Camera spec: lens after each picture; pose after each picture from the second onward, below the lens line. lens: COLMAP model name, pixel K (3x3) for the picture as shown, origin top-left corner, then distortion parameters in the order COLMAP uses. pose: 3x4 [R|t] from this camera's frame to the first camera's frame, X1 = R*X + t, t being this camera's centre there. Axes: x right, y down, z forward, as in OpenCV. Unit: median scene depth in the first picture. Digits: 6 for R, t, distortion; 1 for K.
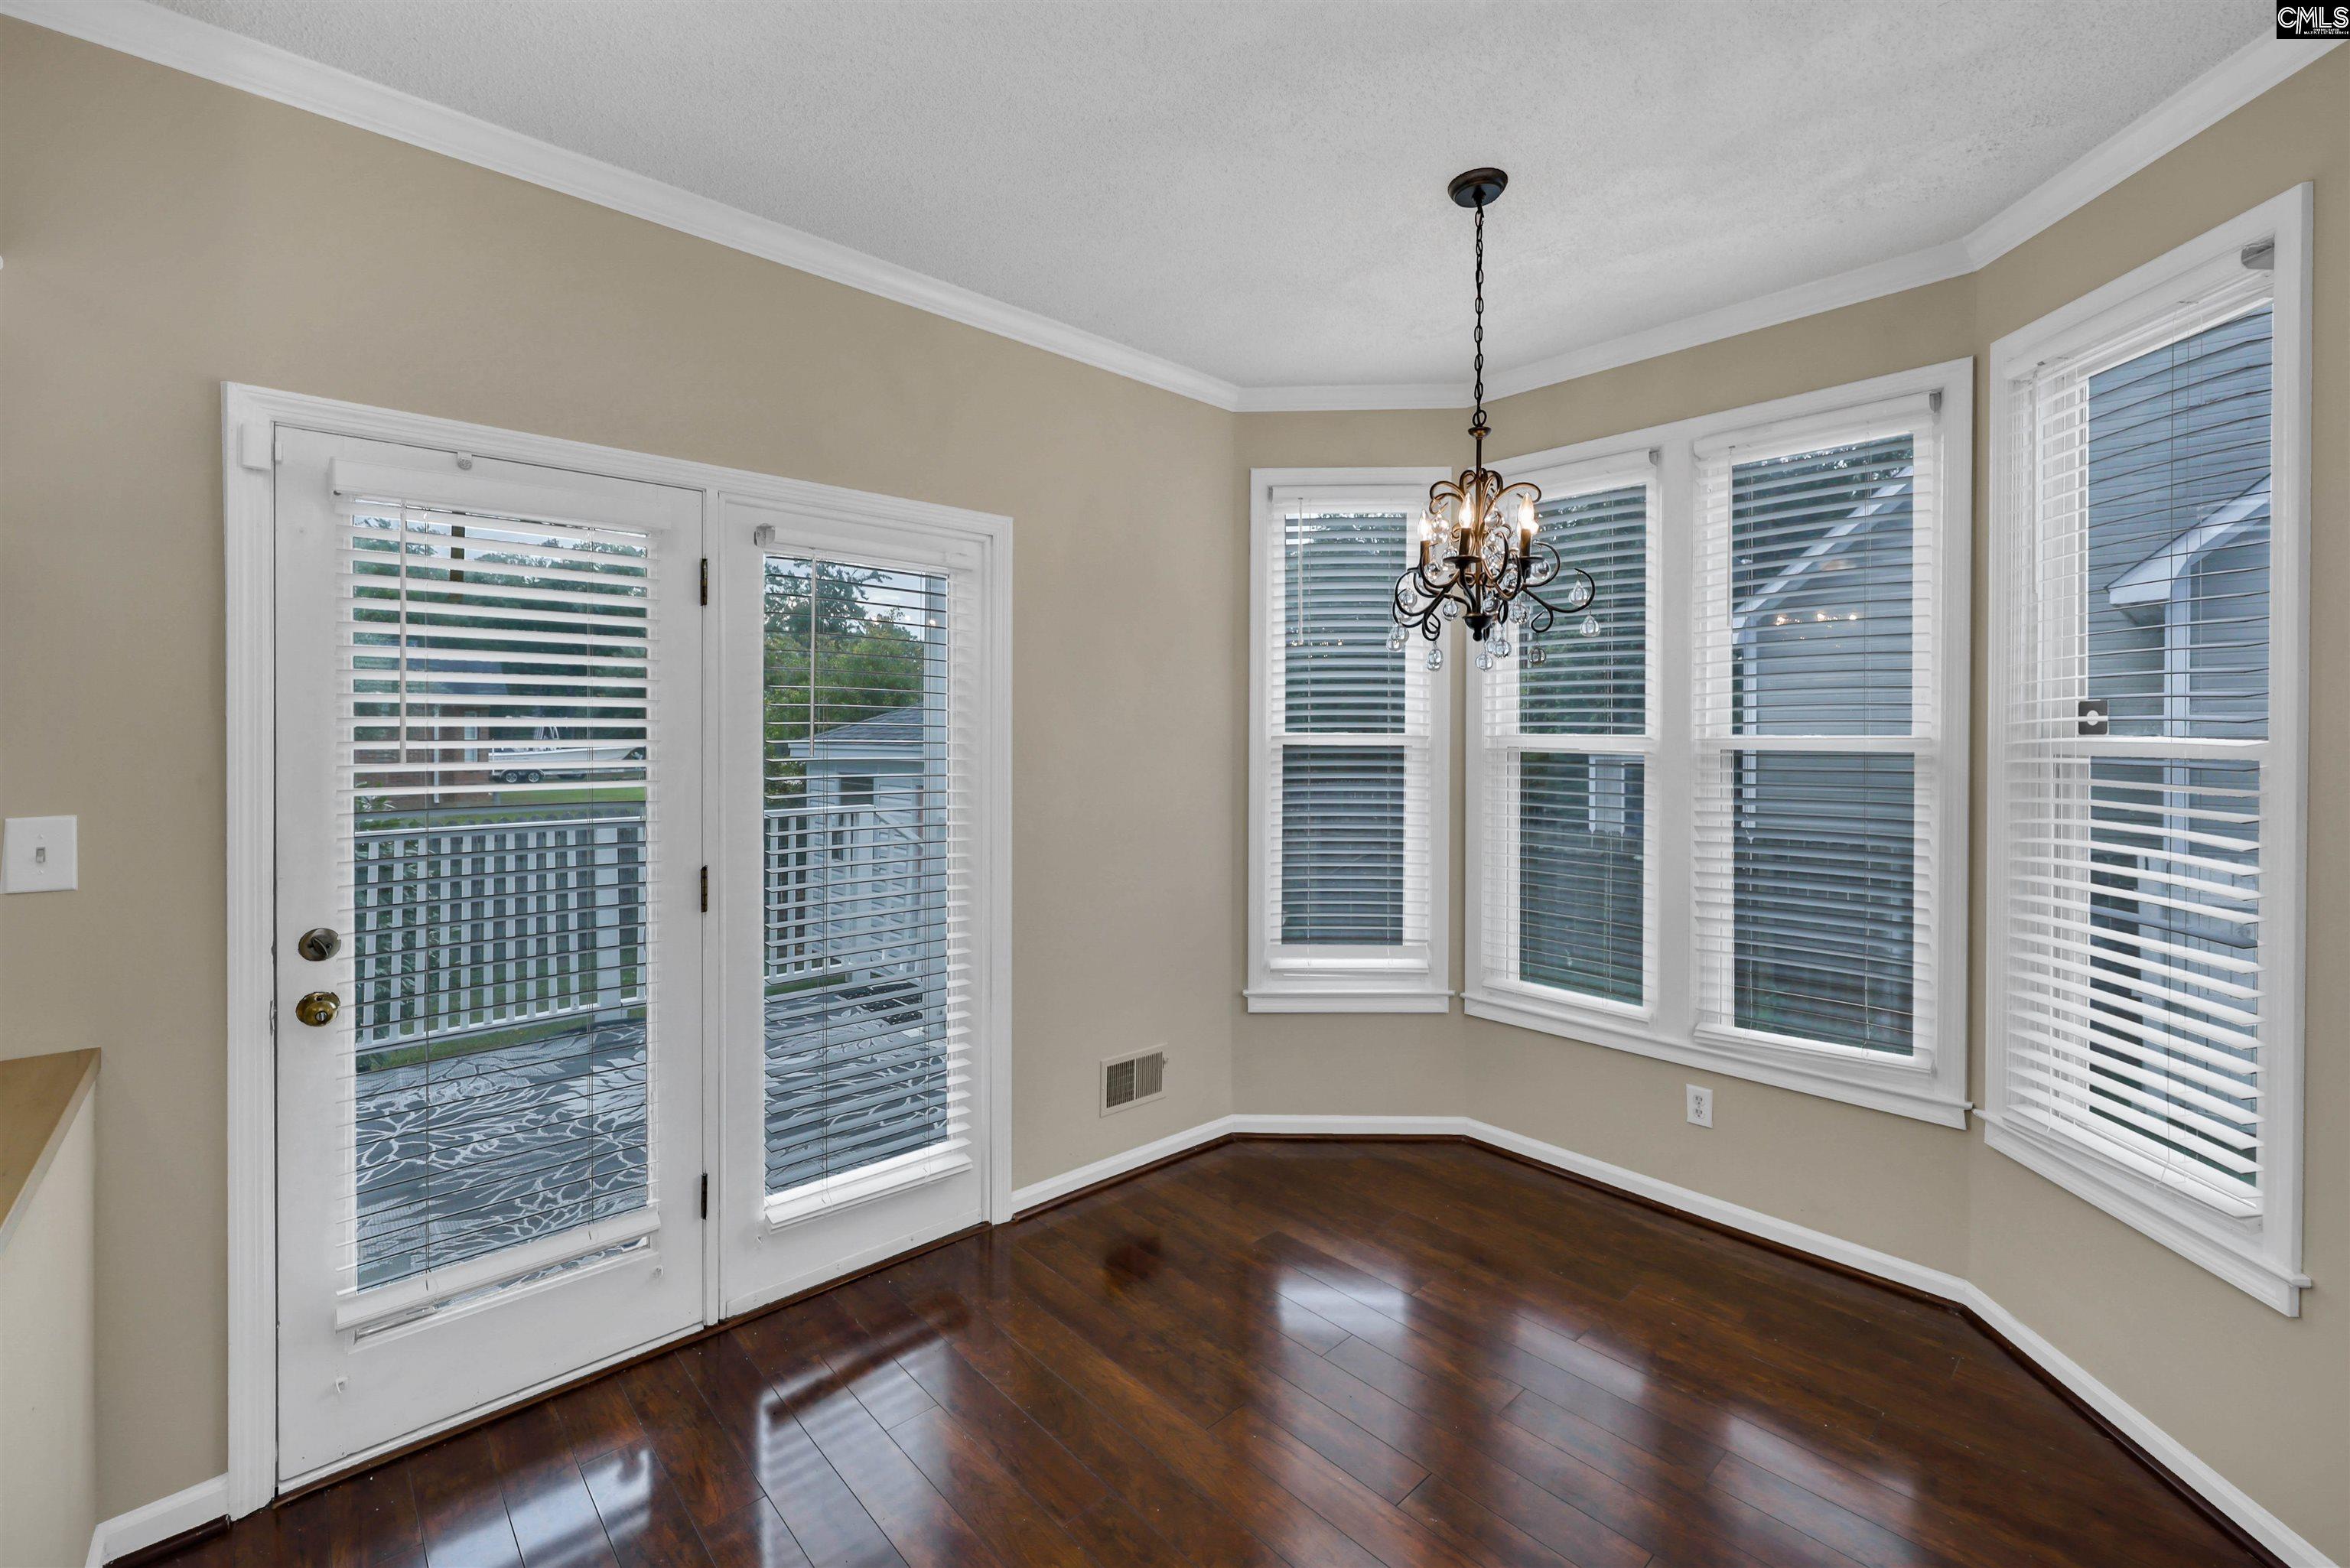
lens RADIAL K [[986.1, 0, 1137.9], [0, 986.1, 730.5], [0, 0, 1]] dist [-0.002672, -0.000242]
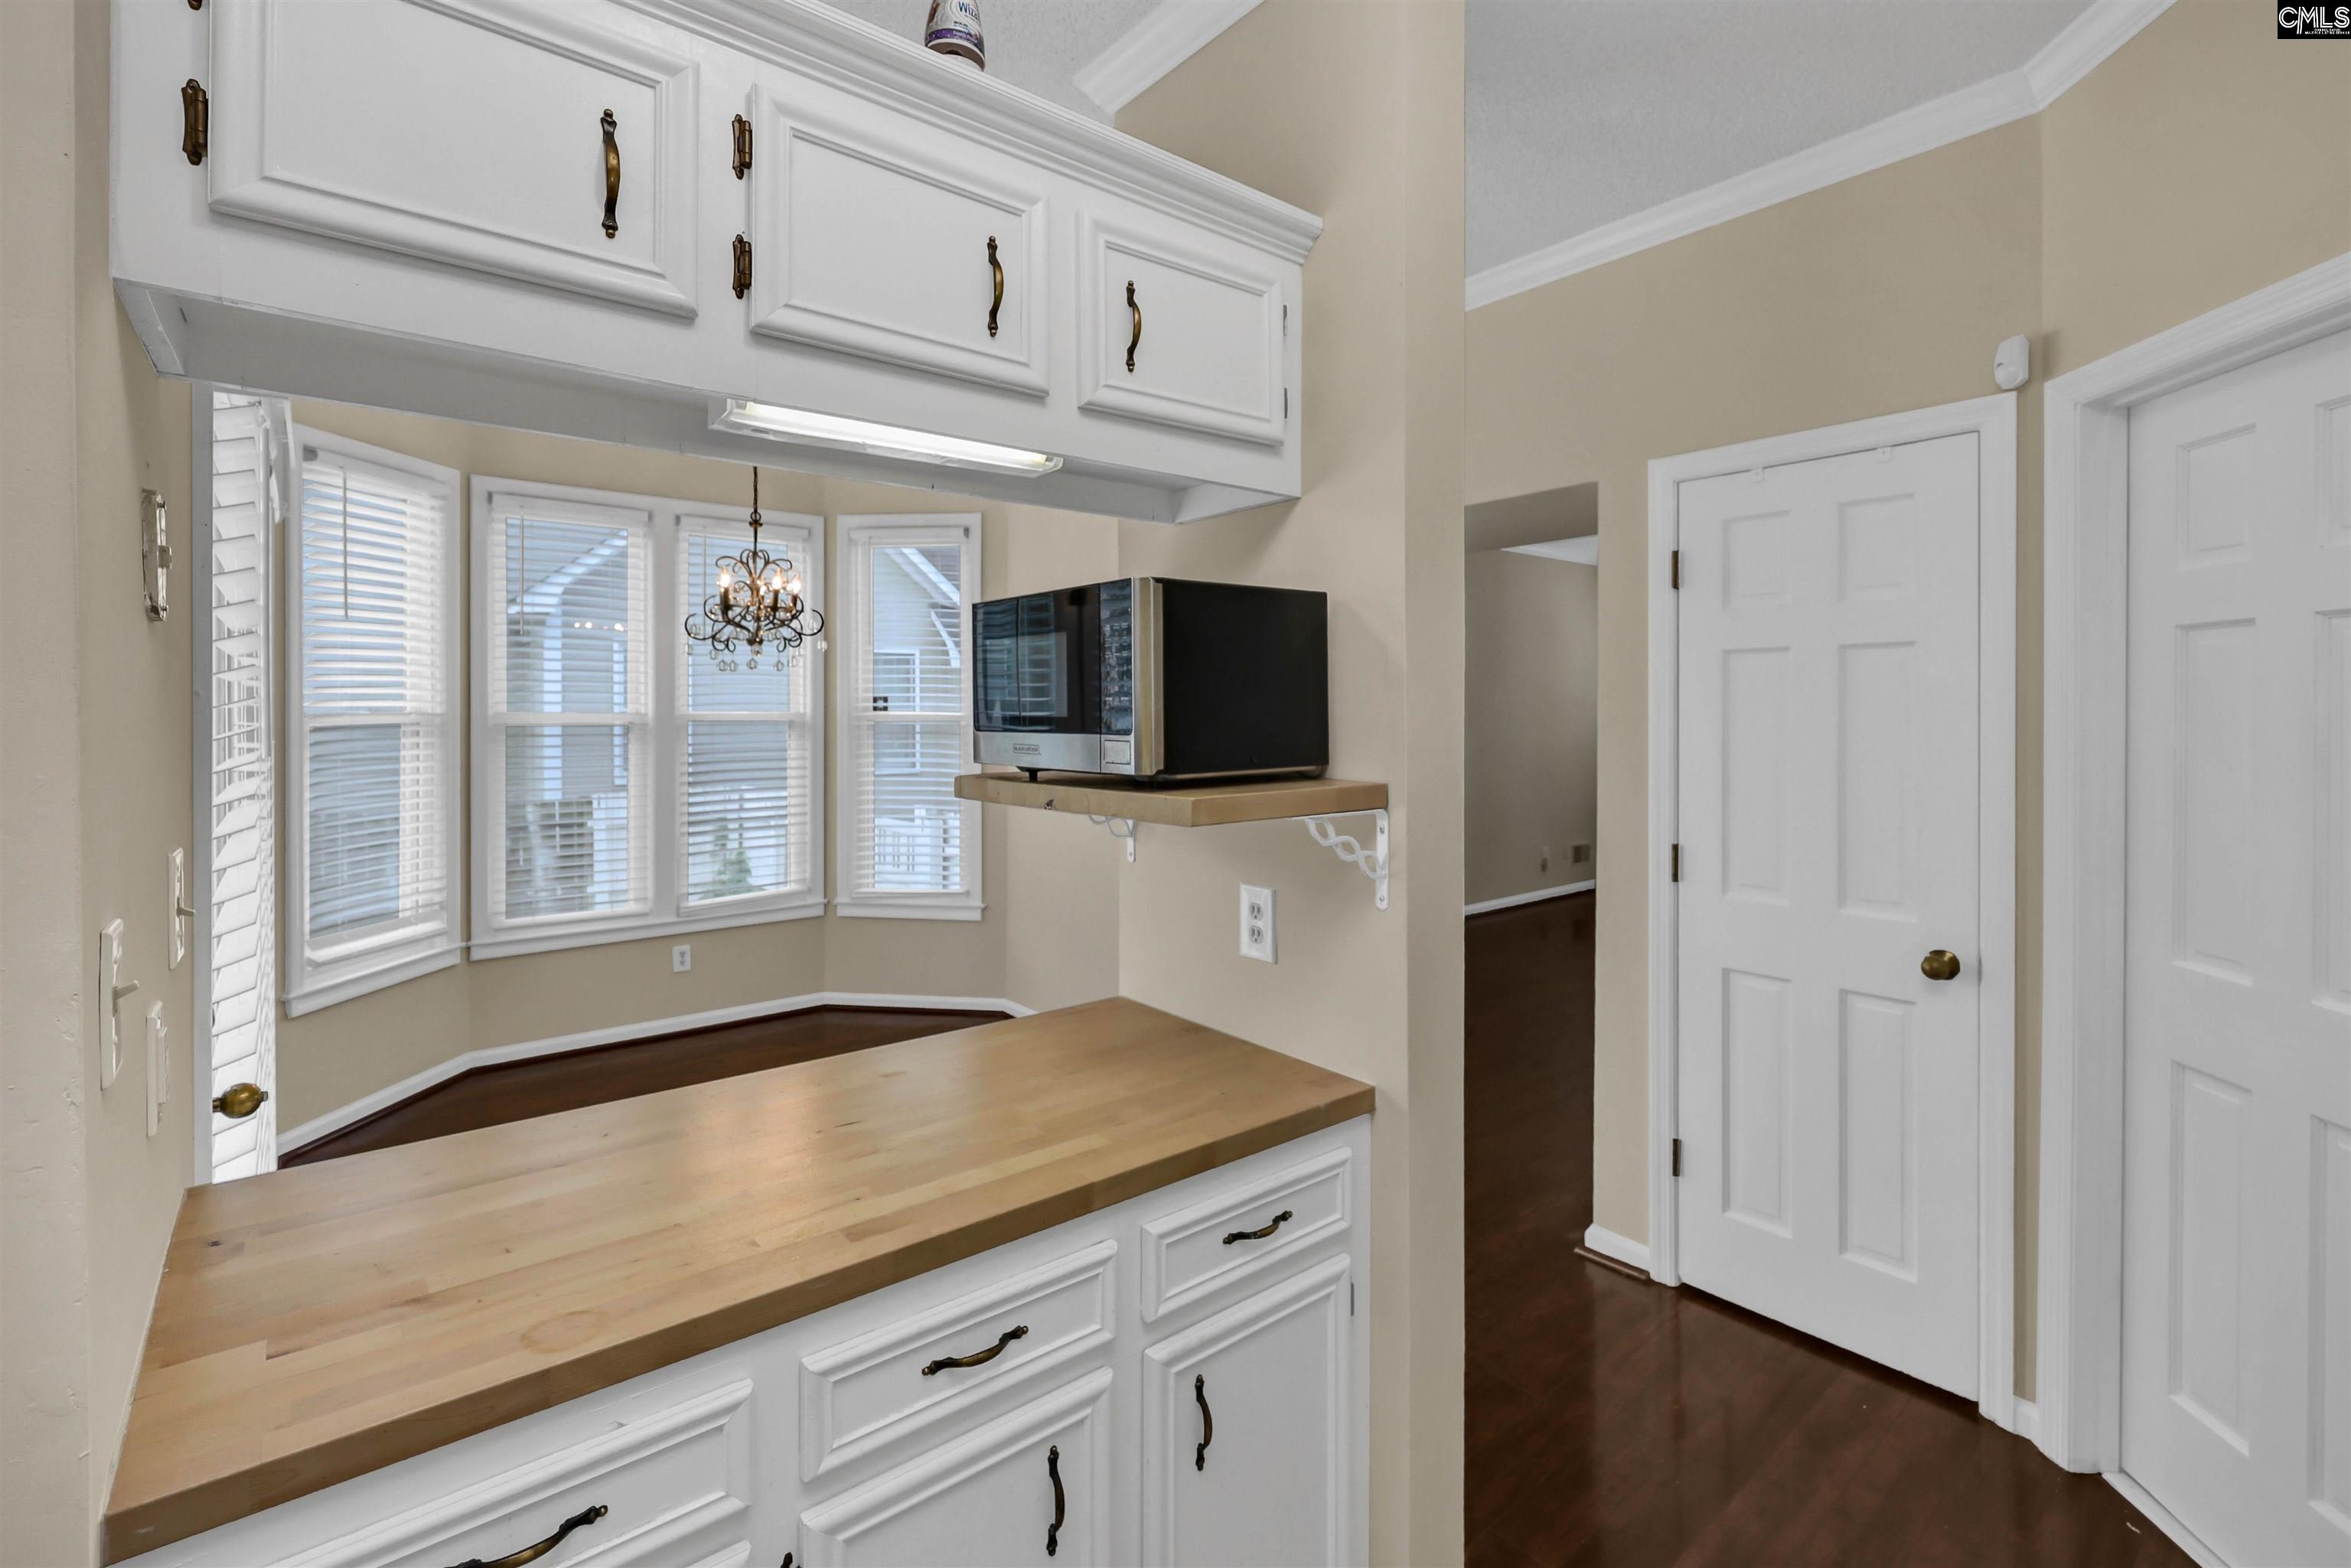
lens RADIAL K [[986.5, 0, 1177.6], [0, 986.5, 711.7], [0, 0, 1]] dist [-0.002672, -0.000242]
pose [[0.064527, -0.002920, 0.997912, -1.048531], [-0.001958, 0.999993, 0.003053, -0.002930], [-0.997914, -0.002151, 0.064521, 0.172750]]
